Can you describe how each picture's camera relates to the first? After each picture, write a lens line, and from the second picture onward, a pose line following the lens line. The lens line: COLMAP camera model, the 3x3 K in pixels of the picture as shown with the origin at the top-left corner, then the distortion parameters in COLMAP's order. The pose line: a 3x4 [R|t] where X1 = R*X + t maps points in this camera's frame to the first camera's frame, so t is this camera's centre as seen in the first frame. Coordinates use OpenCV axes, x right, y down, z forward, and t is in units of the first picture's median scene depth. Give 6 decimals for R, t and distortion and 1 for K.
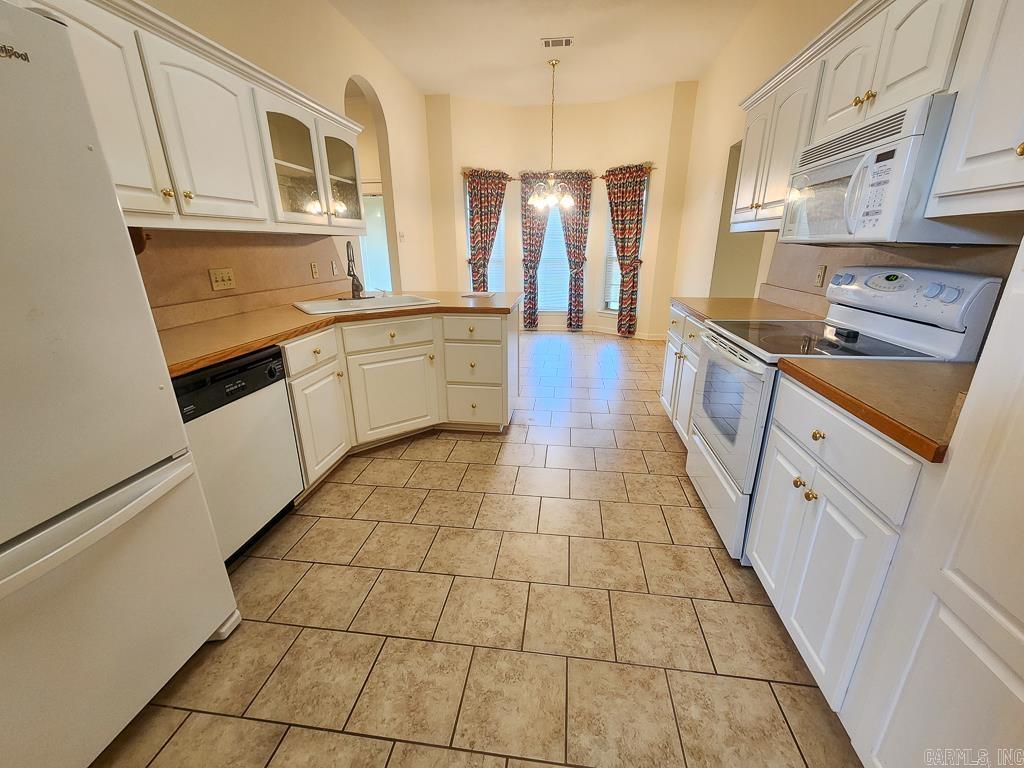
lens RADIAL K [[422.7, 0, 512.0], [0, 422.7, 384.0], [0, 0, 1]] dist [0.000115, -0.000022]
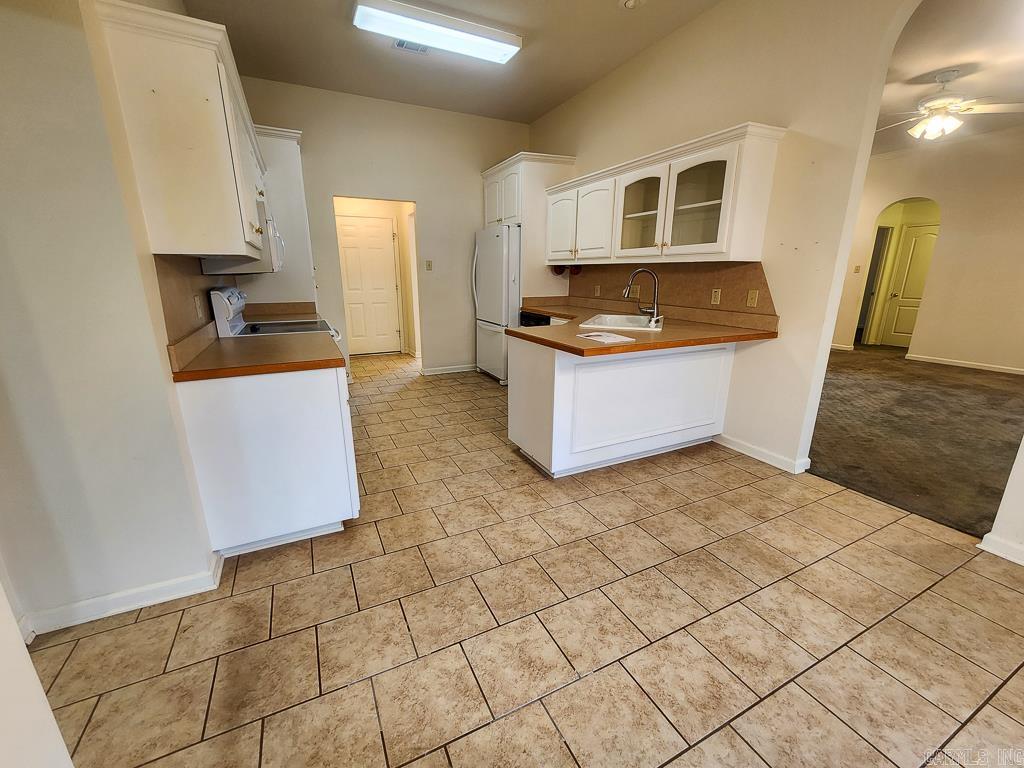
lens RADIAL K [[422.7, 0, 512.0], [0, 422.7, 384.0], [0, 0, 1]] dist [0.000115, -0.000022]
pose [[-0.828304, 0.151253, -0.539476, 0.863314], [-0.170025, 0.849608, 0.499258, -0.888799], [0.533858, 0.505262, -0.678017, 2.657605]]
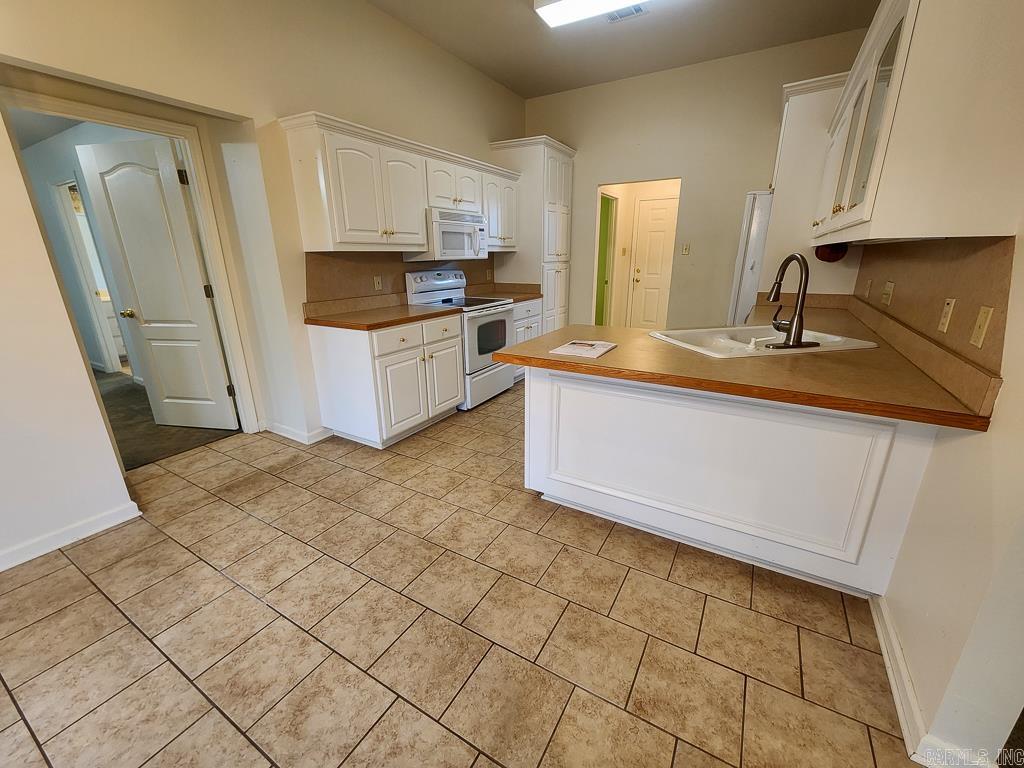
lens RADIAL K [[422.7, 0, 512.0], [0, 422.7, 384.0], [0, 0, 1]] dist [0.000115, -0.000022]
pose [[-0.922209, -0.097214, 0.374272, -0.379138], [0.136910, 0.823103, 0.551141, -0.910360], [-0.361643, 0.559509, -0.745764, 2.703884]]
